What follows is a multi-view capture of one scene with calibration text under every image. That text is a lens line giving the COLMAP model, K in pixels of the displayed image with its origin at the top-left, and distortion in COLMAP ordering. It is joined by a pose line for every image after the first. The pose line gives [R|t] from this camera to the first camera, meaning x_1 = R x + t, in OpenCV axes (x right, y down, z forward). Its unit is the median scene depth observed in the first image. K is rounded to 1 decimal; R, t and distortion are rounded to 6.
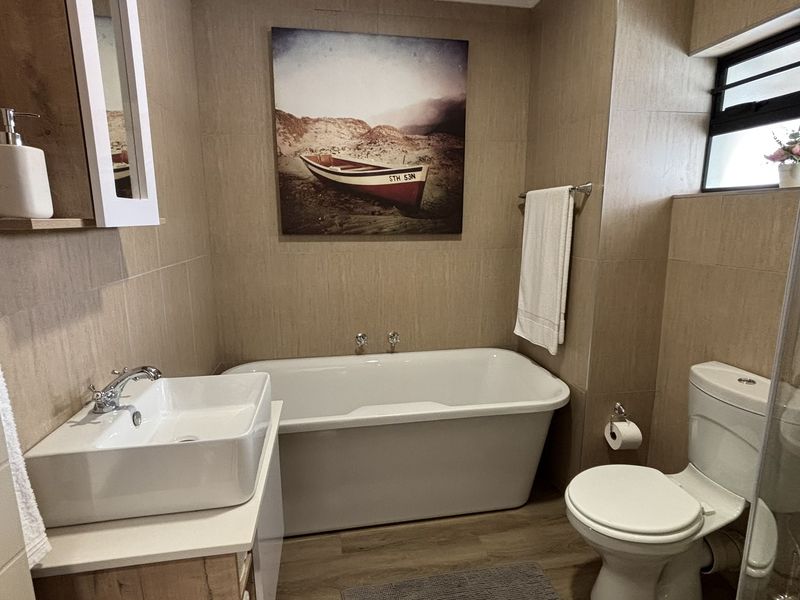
lens RADIAL K [[430.2, 0, 400.0], [0, 430.2, 300.0], [0, 0, 1]] dist [0.016826, -0.012729]
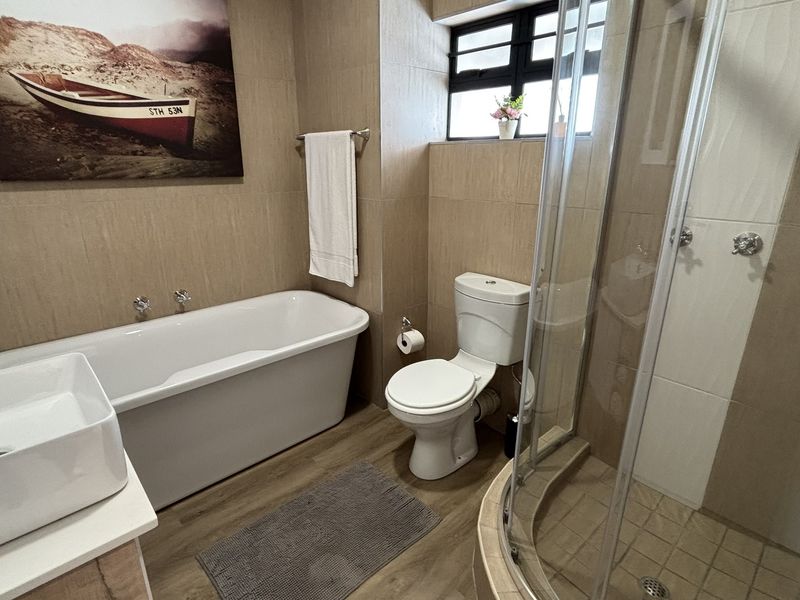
lens RADIAL K [[430.2, 0, 400.0], [0, 430.2, 300.0], [0, 0, 1]] dist [0.016826, -0.012729]
pose [[0.838904, -0.162724, 0.519386, -0.126741], [0.097147, 0.983705, 0.151286, 0.003921], [-0.535540, -0.076458, 0.841042, -0.014872]]
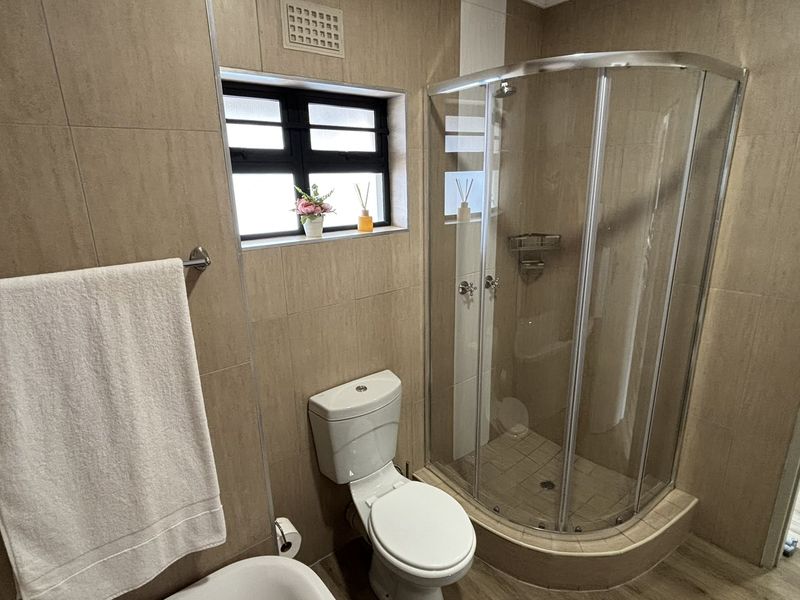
lens RADIAL K [[430.2, 0, 400.0], [0, 430.2, 300.0], [0, 0, 1]] dist [0.016826, -0.012729]
pose [[-0.480803, -0.235482, 0.844616, -0.172555], [0.186061, 0.913926, 0.360722, -0.331804], [-0.856860, 0.330586, -0.395605, 0.917656]]
